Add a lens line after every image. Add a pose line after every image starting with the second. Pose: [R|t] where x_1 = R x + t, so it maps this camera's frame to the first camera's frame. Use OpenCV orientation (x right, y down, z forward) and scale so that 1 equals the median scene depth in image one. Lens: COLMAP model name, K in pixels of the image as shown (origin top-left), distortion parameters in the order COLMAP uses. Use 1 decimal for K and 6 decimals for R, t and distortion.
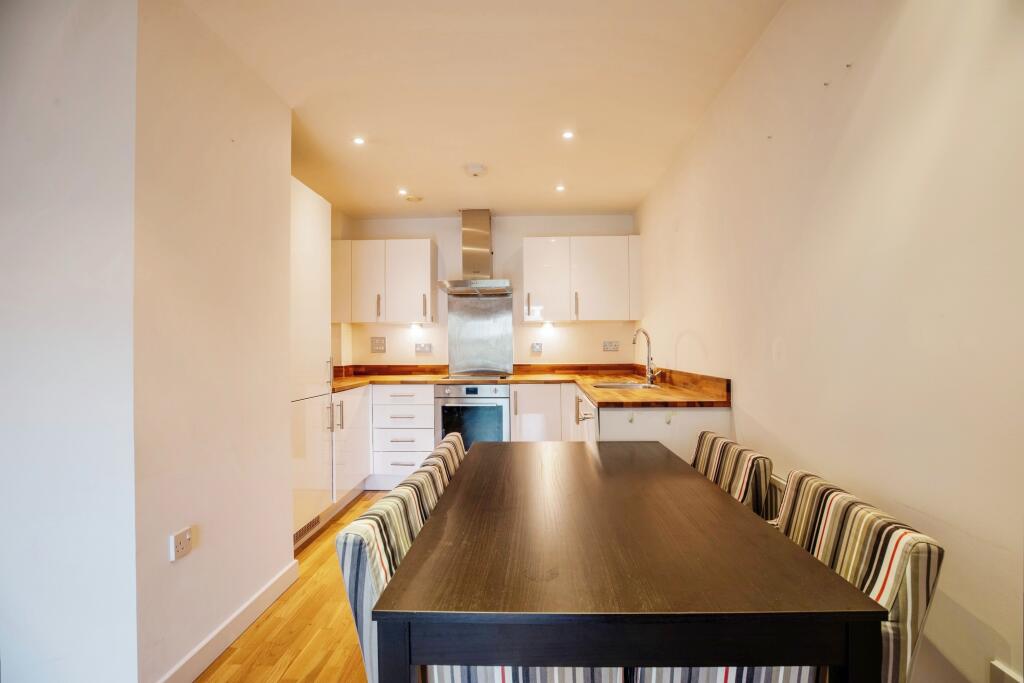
lens RADIAL K [[475.6, 0, 511.3], [0, 475.6, 345.3], [0, 0, 1]] dist [-0.028131, -0.000260]
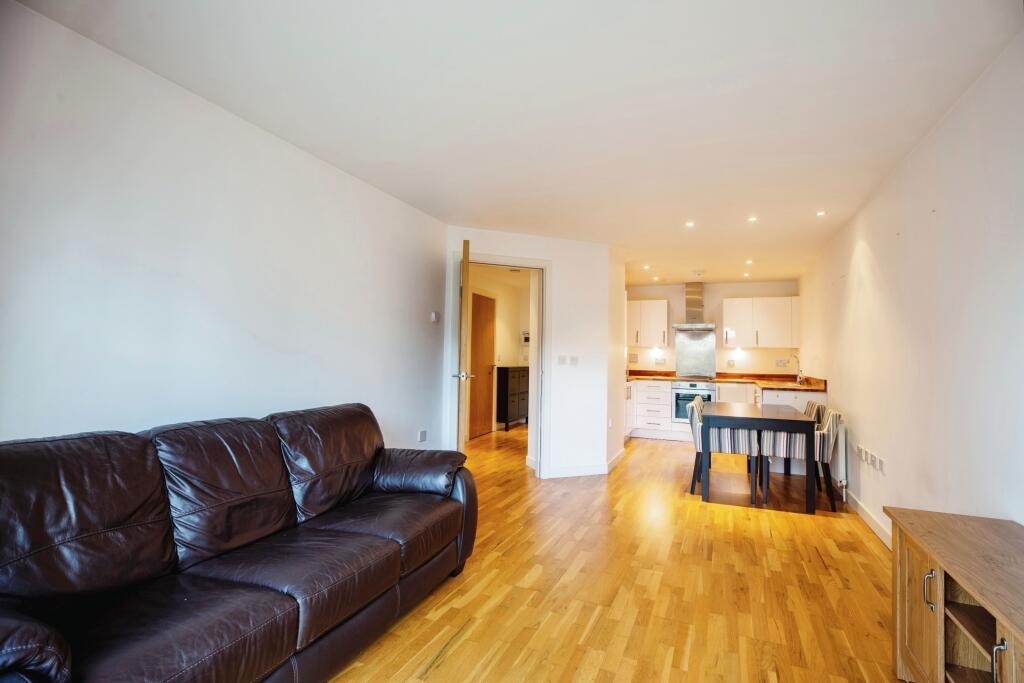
lens RADIAL K [[475.6, 0, 520.8], [0, 475.6, 333.9], [0, 0, 1]] dist [-0.028131, -0.000260]
pose [[0.938341, 0.010111, -0.345563, -0.073538], [-0.025843, 0.998827, -0.040948, -0.009979], [0.344743, 0.047354, 0.937502, -0.894475]]
